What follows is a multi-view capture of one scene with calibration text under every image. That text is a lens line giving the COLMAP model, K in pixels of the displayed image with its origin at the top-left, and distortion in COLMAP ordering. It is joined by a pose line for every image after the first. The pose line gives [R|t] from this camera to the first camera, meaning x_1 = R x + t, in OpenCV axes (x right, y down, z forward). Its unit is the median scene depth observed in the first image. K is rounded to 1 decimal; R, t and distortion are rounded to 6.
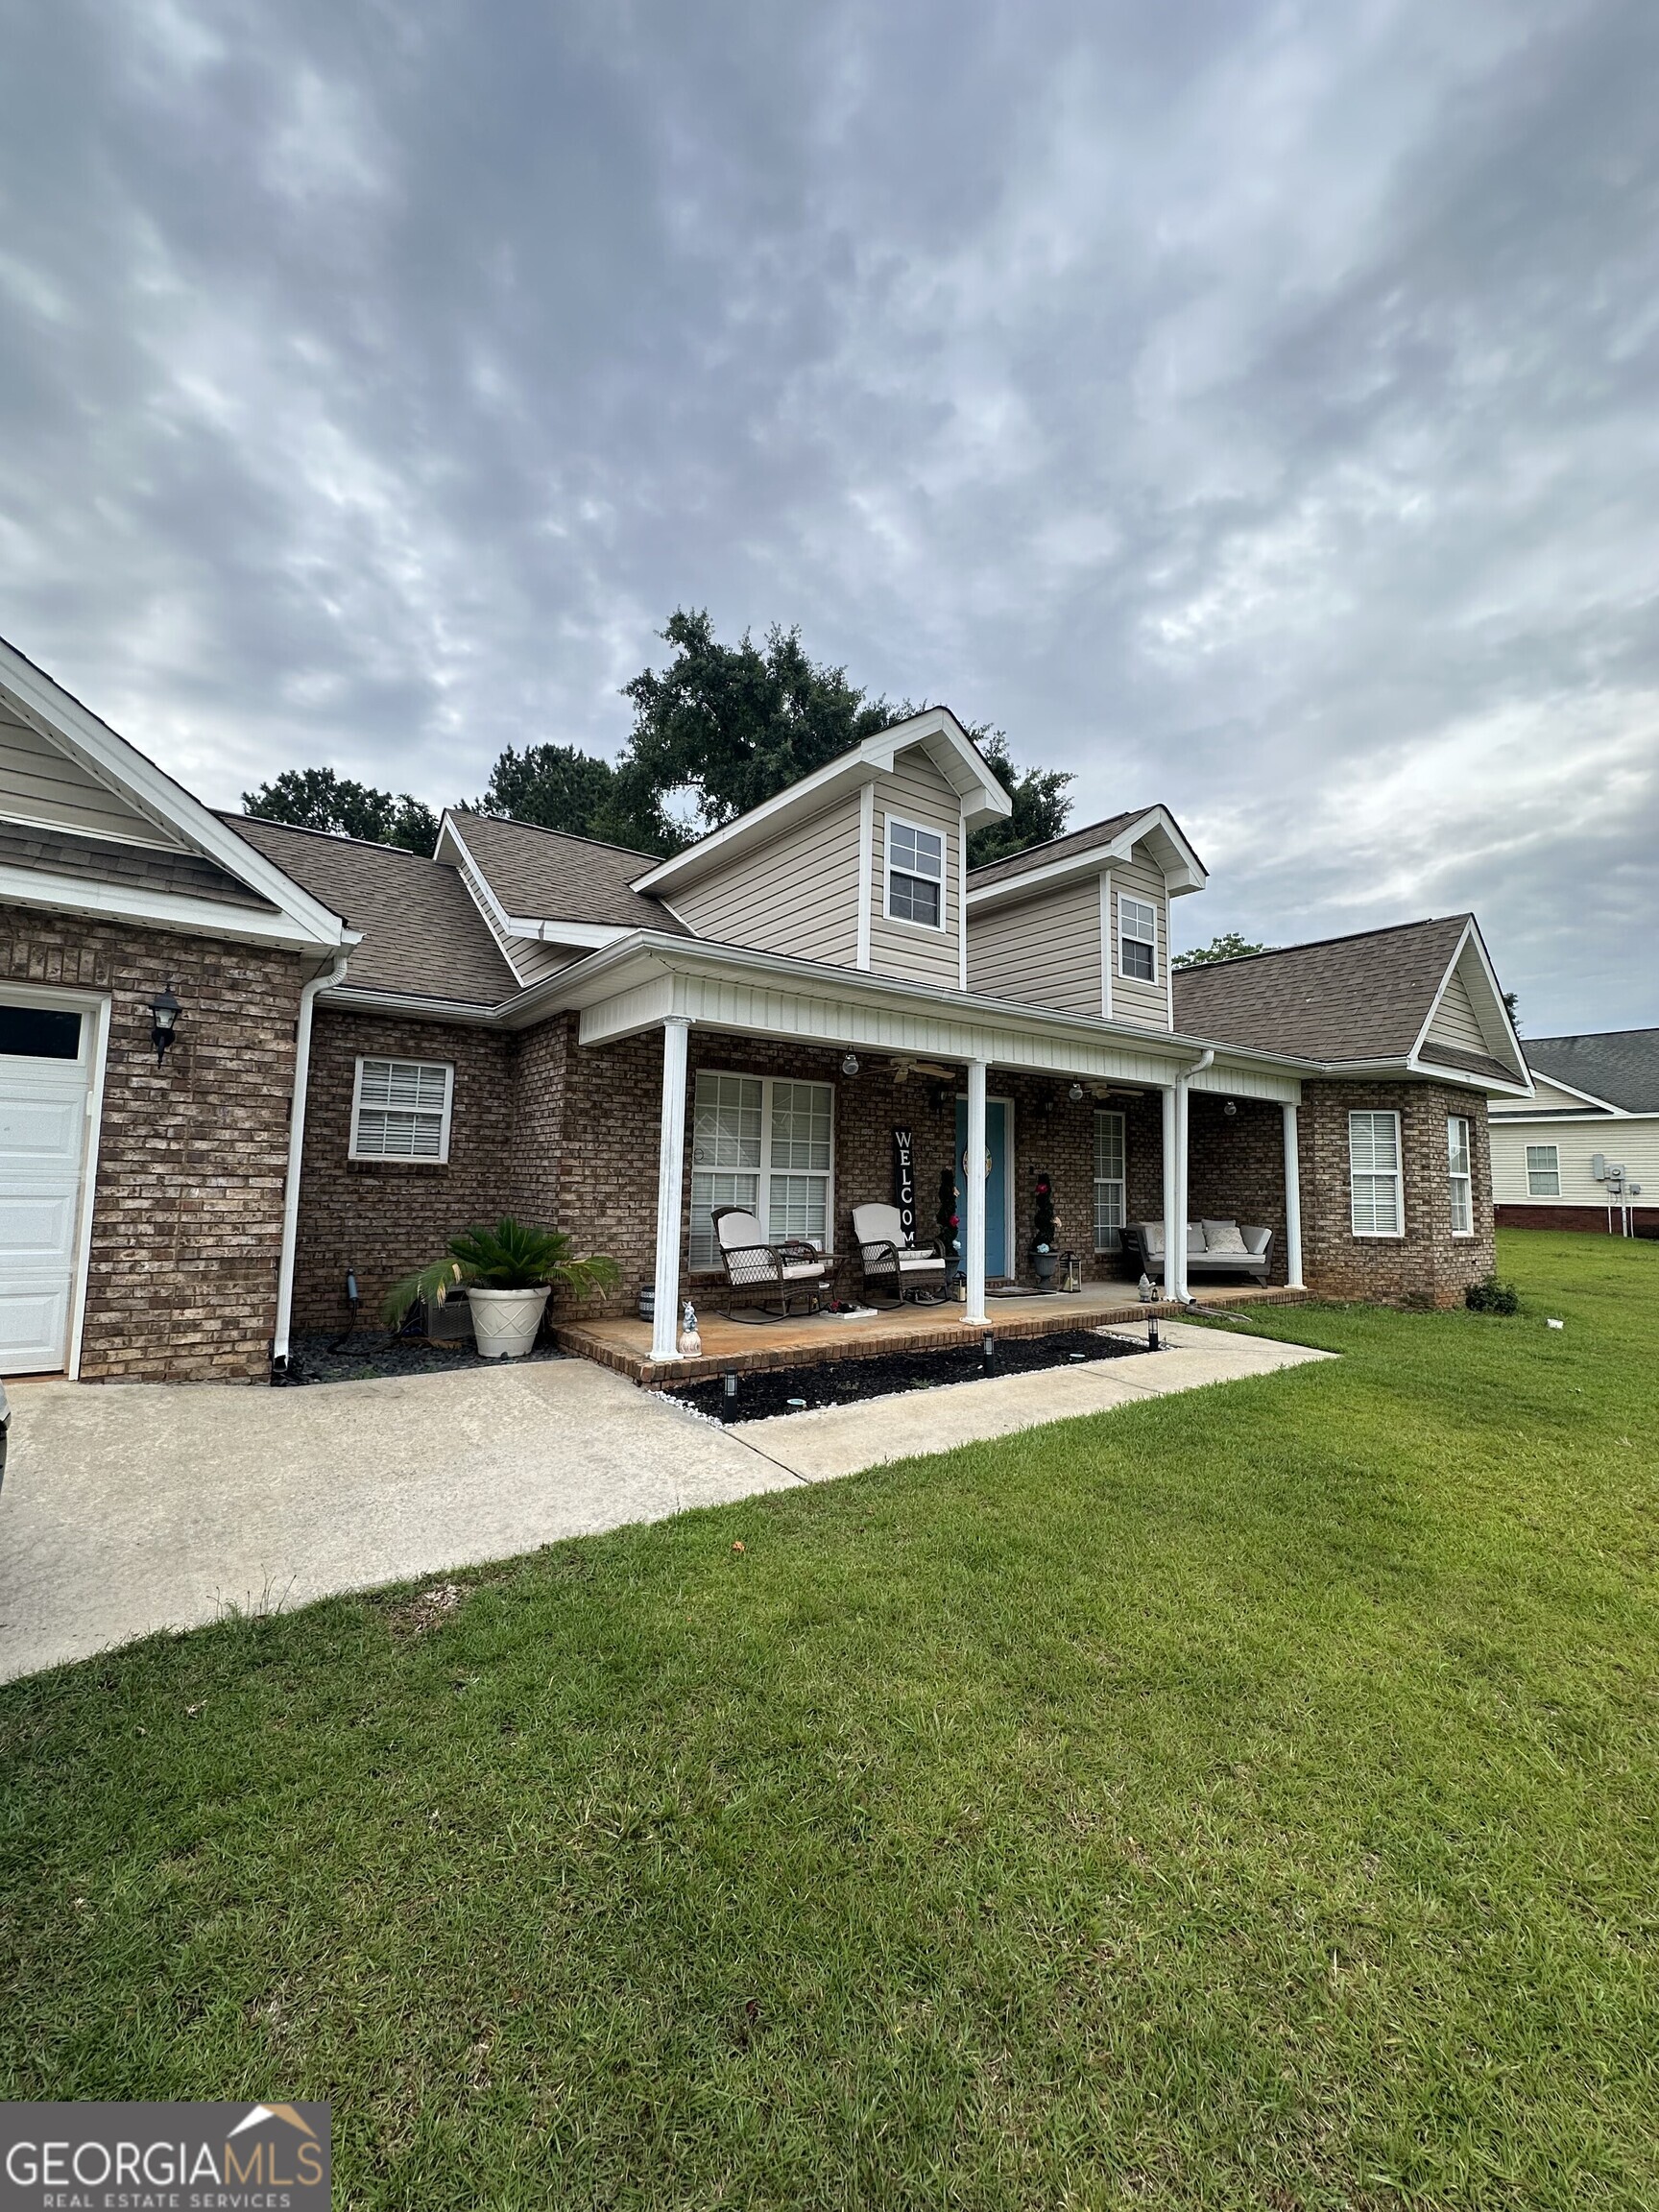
lens RADIAL K [[873.7, 0, 815.7], [0, 873.7, 1094.6], [0, 0, 1]] dist [-0.002081, -0.000587]
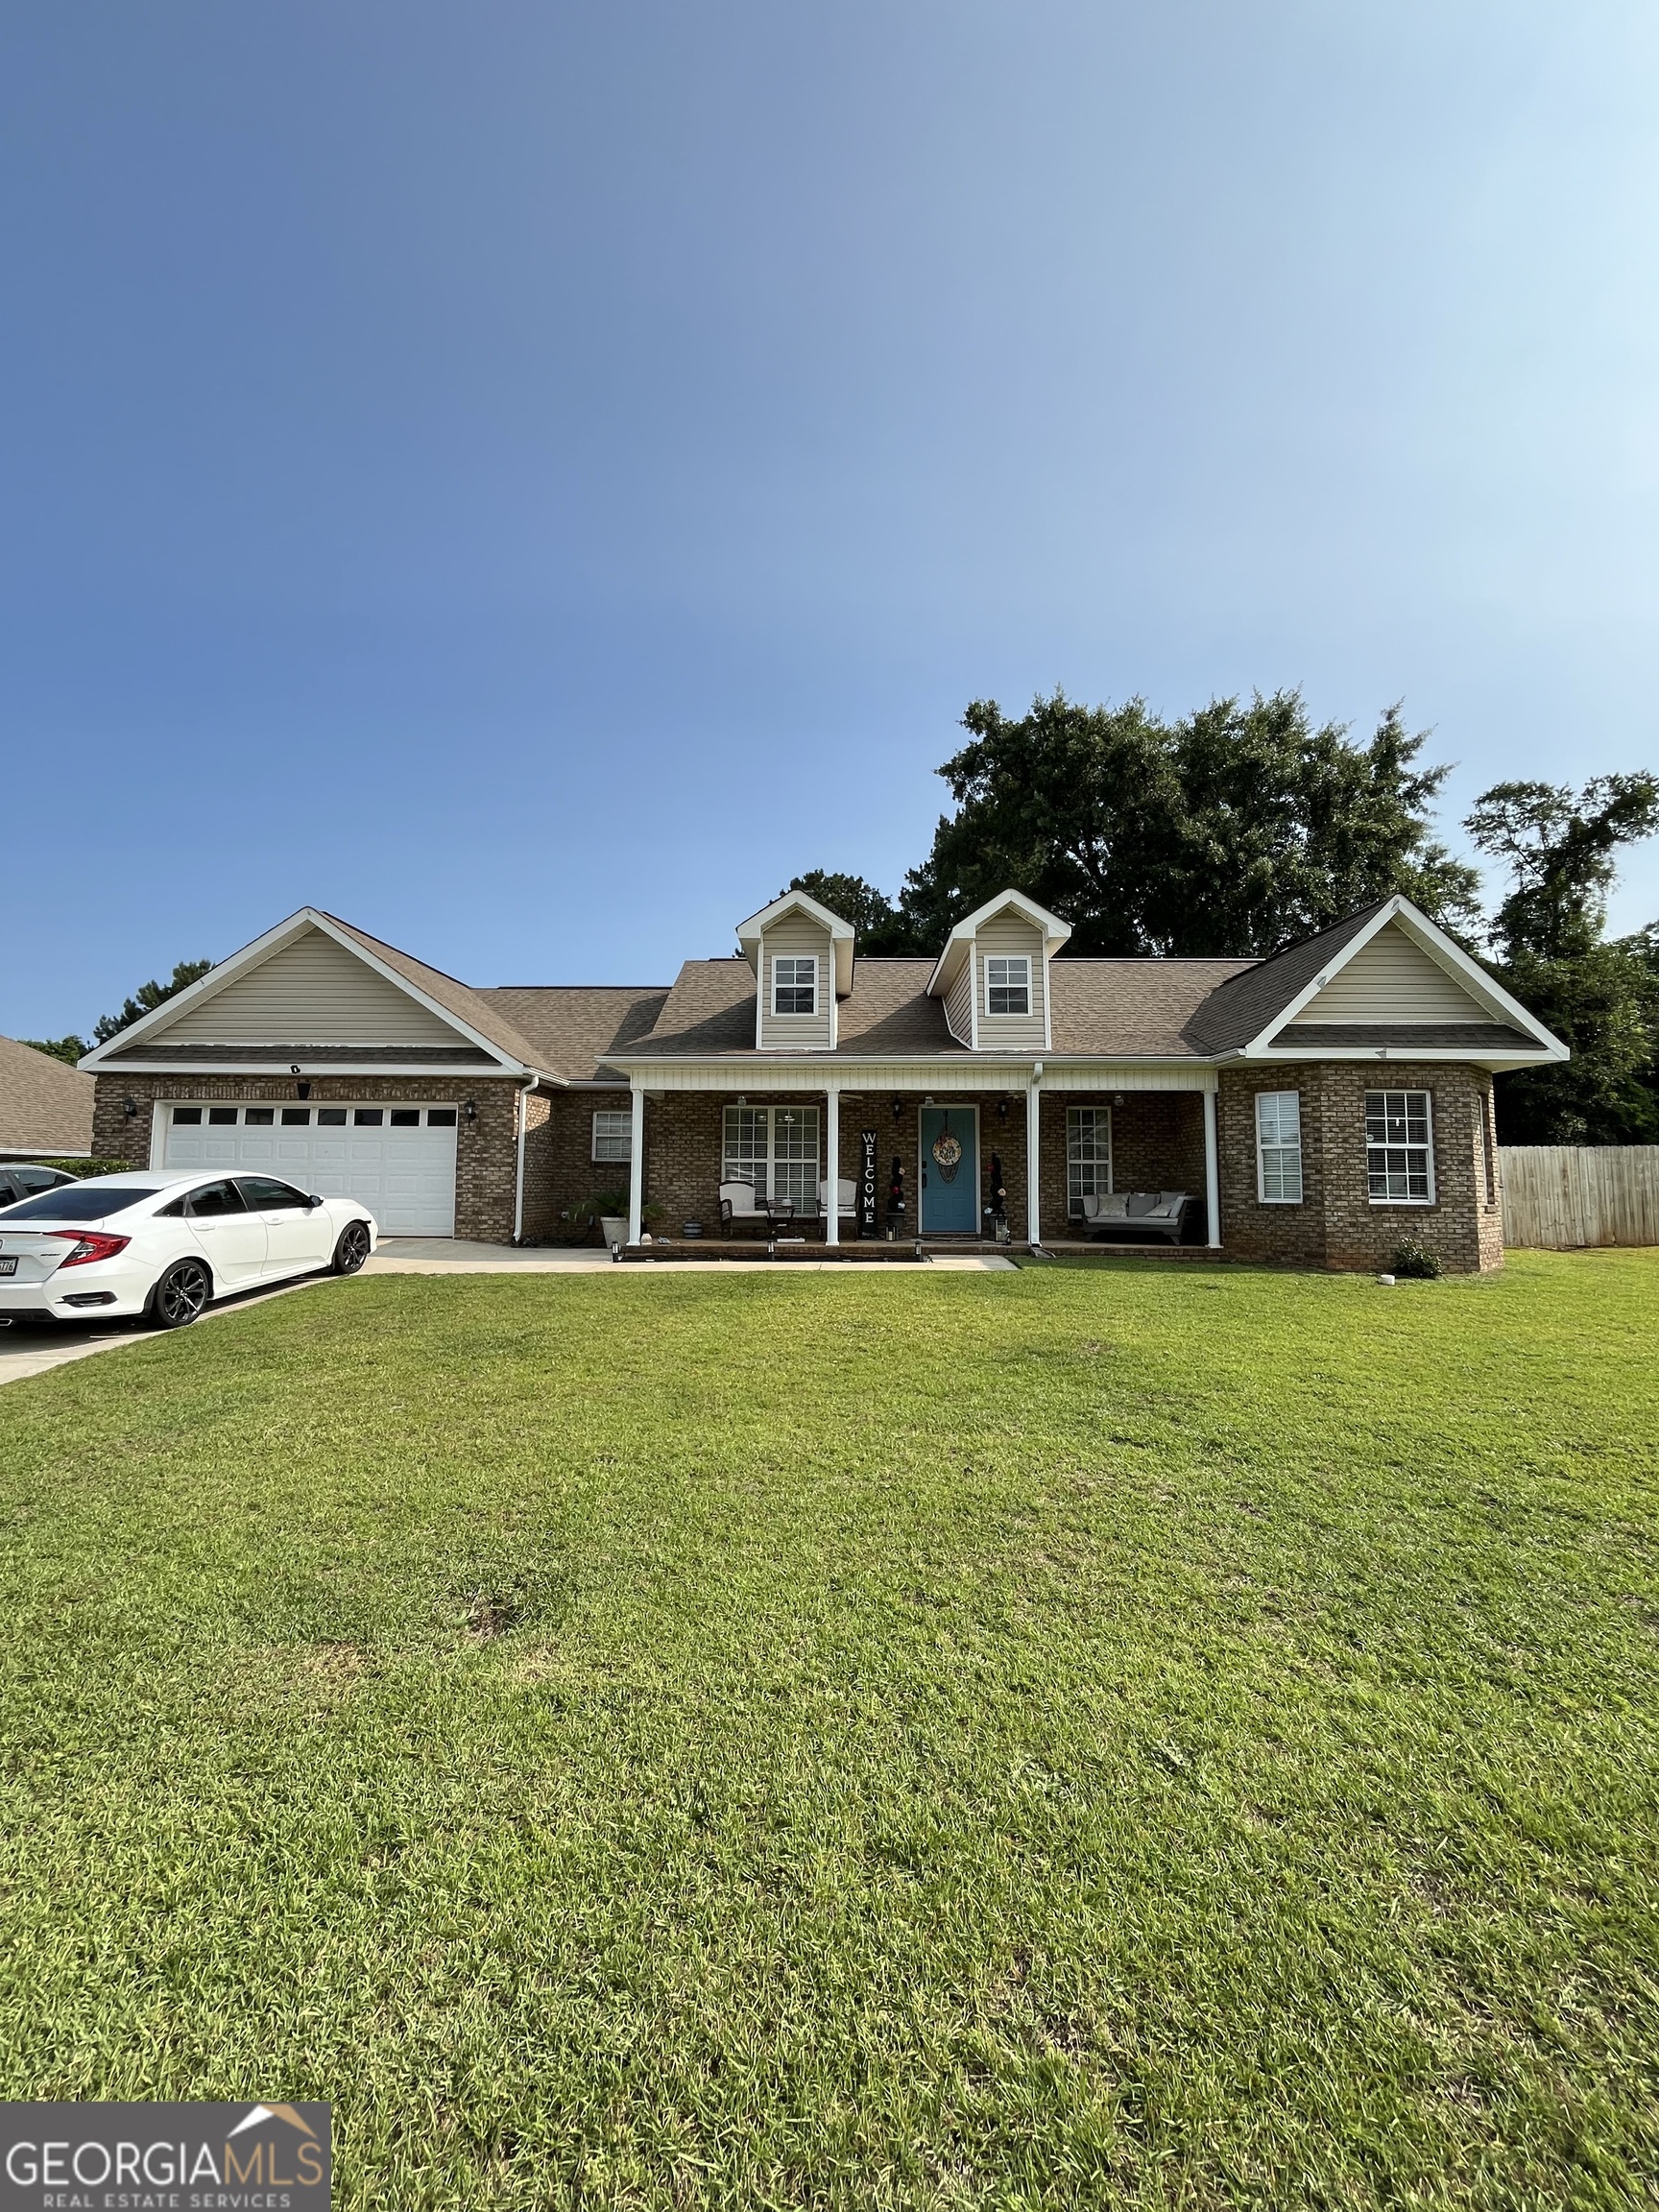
lens RADIAL K [[873.7, 0, 815.7], [0, 873.7, 1094.6], [0, 0, 1]] dist [-0.002081, -0.000587]
pose [[0.798855, -0.076001, -0.596704, 0.963313], [0.072044, 0.996934, -0.030527, 0.015134], [0.597194, -0.018603, 0.801881, -0.303697]]
